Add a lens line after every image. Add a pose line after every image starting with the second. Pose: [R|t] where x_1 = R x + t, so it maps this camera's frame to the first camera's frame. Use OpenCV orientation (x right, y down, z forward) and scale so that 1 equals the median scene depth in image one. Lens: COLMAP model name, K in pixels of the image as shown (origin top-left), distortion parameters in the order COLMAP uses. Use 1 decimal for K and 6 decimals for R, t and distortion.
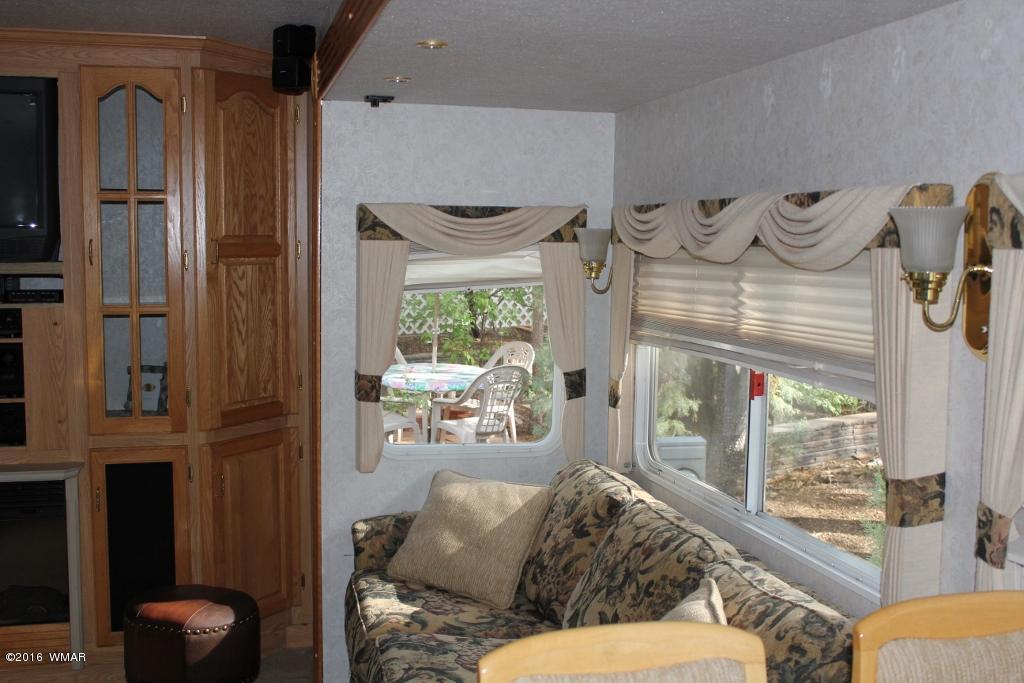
lens RADIAL K [[1141.3, 0, 508.4], [0, 1141.3, 344.7], [0, 0, 1]] dist [-0.068937, 0.000000]
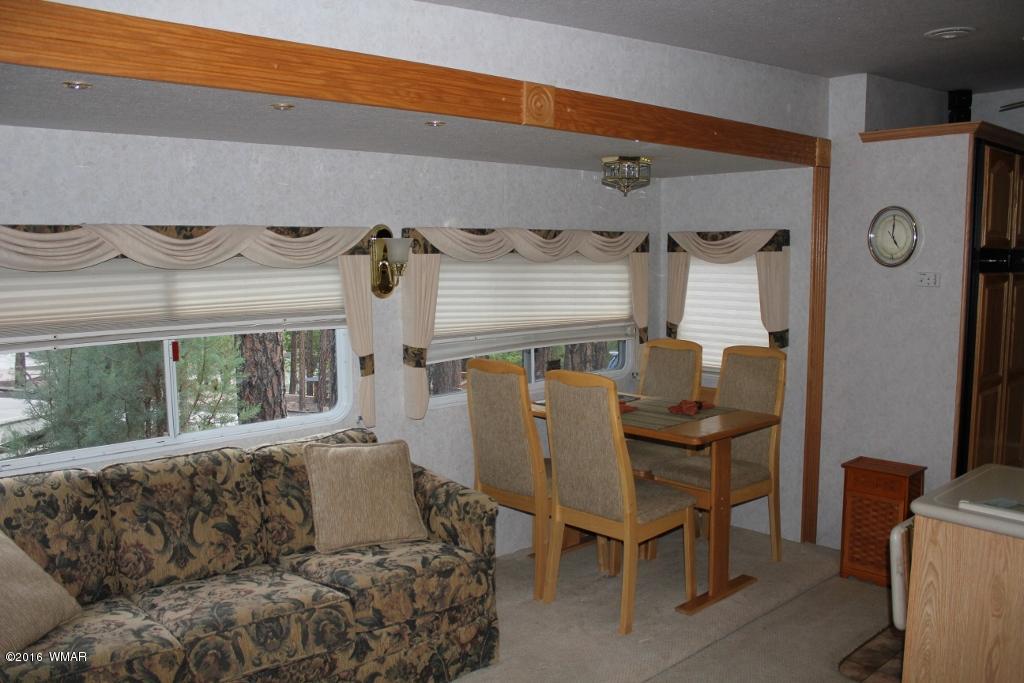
lens RADIAL K [[854.0, 0, 510.1], [0, 854.0, 342.7], [0, 0, 1]] dist [-0.149276, 0.131749]
pose [[-0.480528, -0.102722, 0.870942, -0.837263], [0.077841, 0.984201, 0.159028, -0.101848], [-0.873518, 0.144212, -0.464940, 0.991812]]
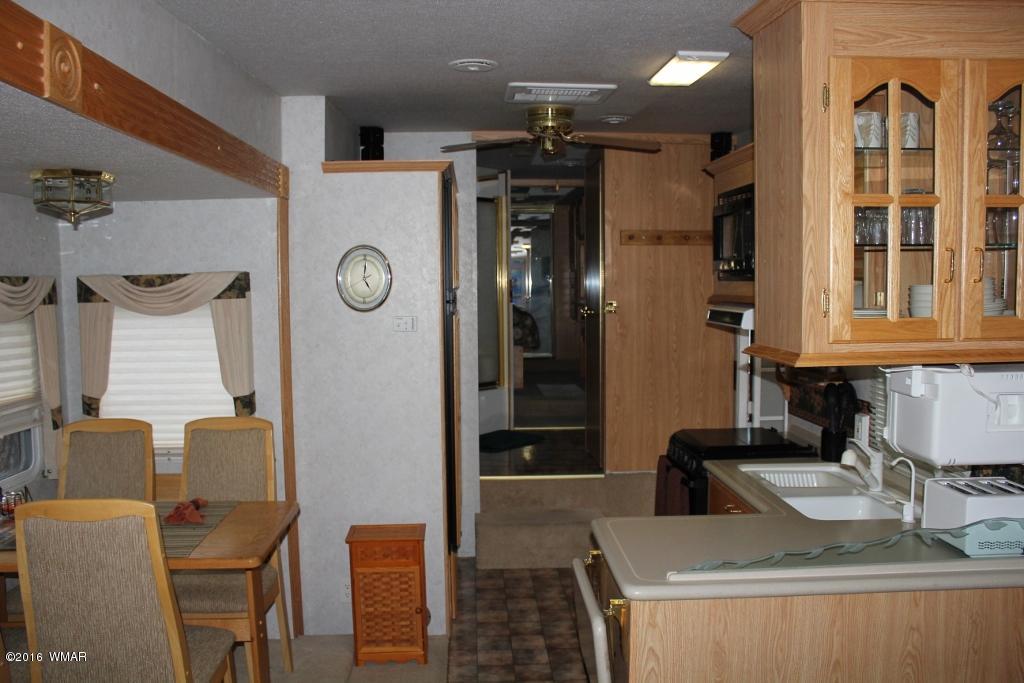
lens RADIAL K [[854.0, 0, 513.3], [0, 854.0, 349.1], [0, 0, 1]] dist [-0.149276, 0.131749]
pose [[-0.980334, -0.016688, 0.196638, -0.429589], [0.017469, 0.985168, 0.170699, -0.115206], [-0.196570, 0.170777, -0.965503, 0.979812]]
